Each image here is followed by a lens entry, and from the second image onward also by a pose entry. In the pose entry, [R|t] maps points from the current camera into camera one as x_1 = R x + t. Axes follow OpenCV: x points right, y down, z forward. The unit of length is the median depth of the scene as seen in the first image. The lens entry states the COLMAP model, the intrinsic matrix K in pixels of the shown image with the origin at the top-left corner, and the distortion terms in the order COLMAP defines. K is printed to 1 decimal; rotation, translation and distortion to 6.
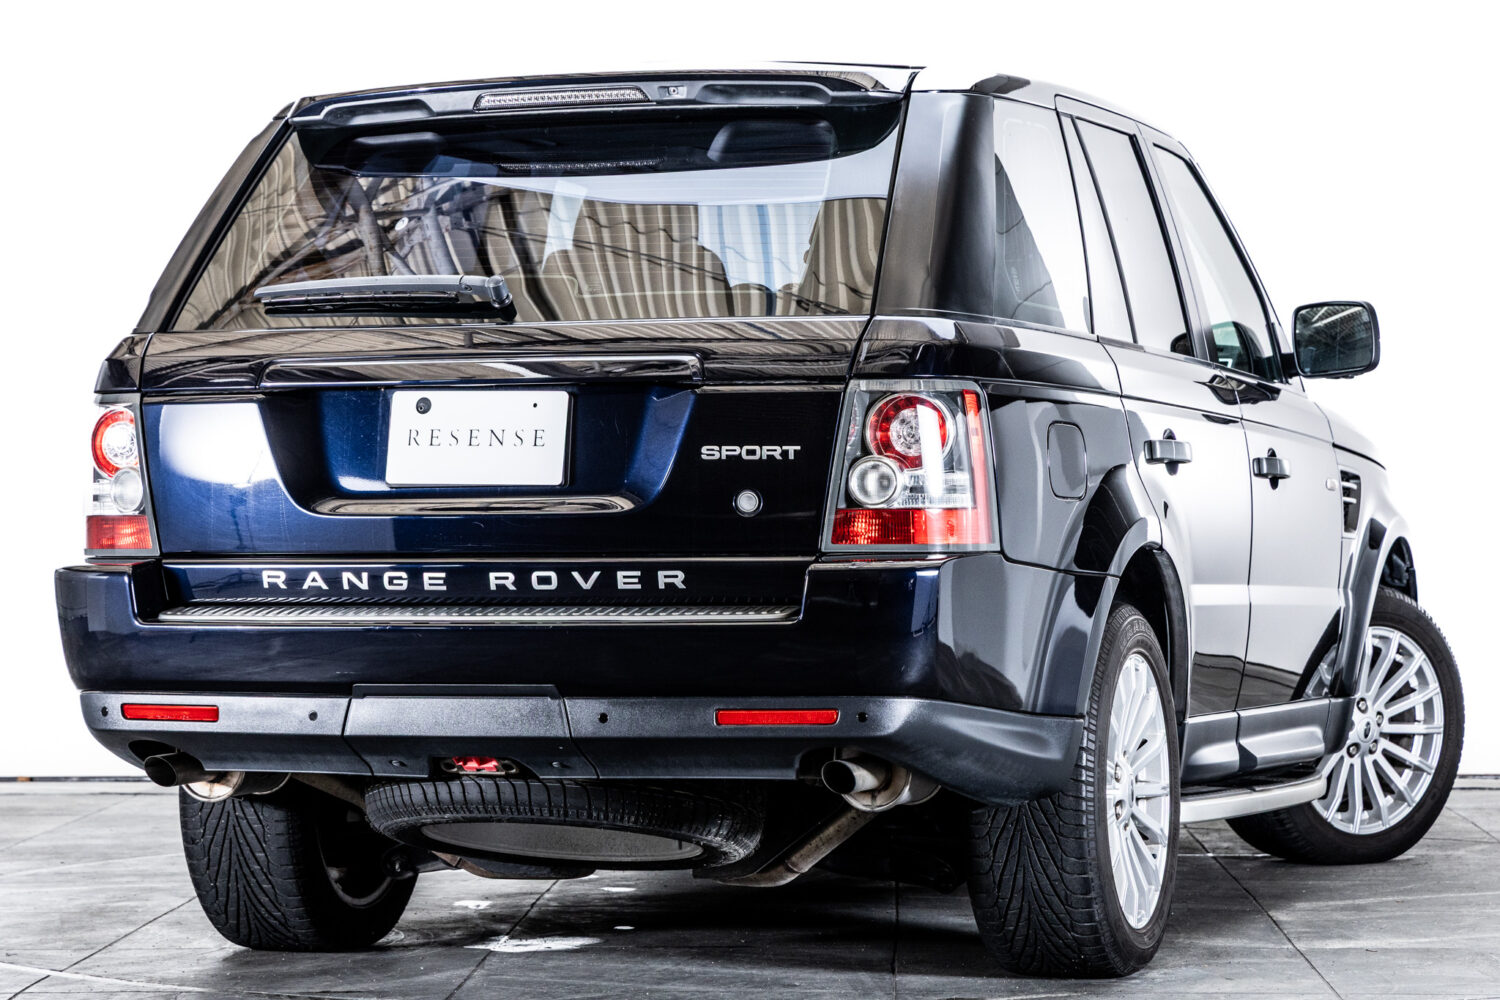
lens RADIAL K [[3999.1, 0, 750.0], [0, 3999.1, 500.0], [0, 0, 1]] dist [0.033797, 0.208294]
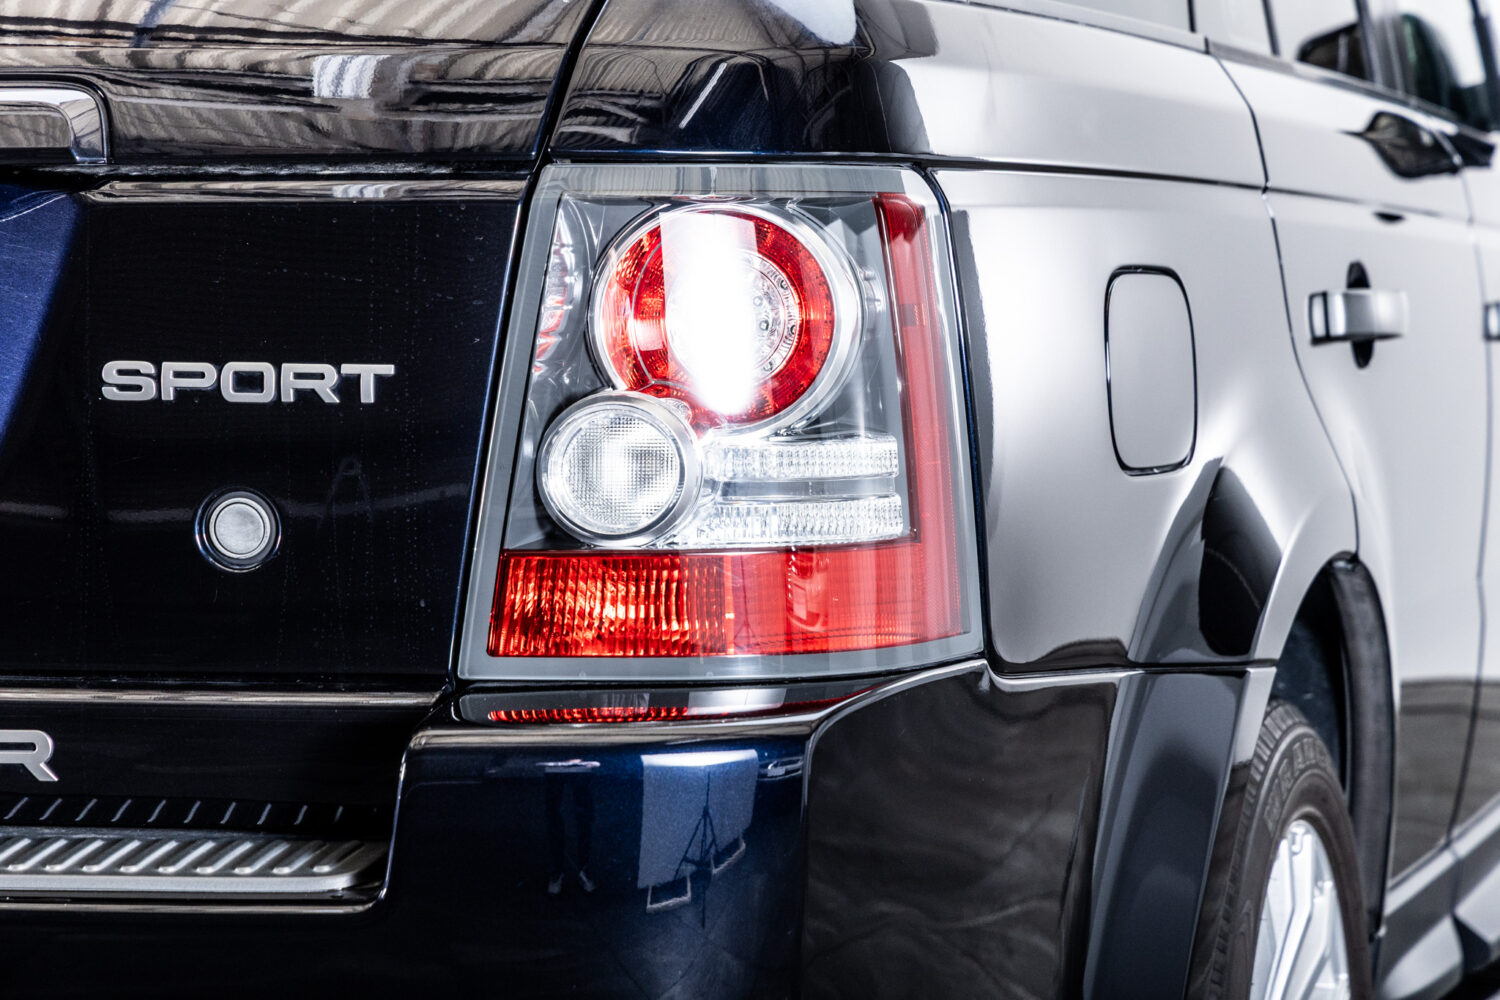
lens RADIAL K [[4395.0, 0, 750.0], [0, 4395.0, 500.0], [0, 0, 1]] dist [0.063947, 0.062809]
pose [[0.999536, 0.001249, 0.030428, 0.030956], [-0.003179, 0.997979, 0.063467, -0.025472], [-0.030287, -0.063535, 0.997520, 0.629936]]
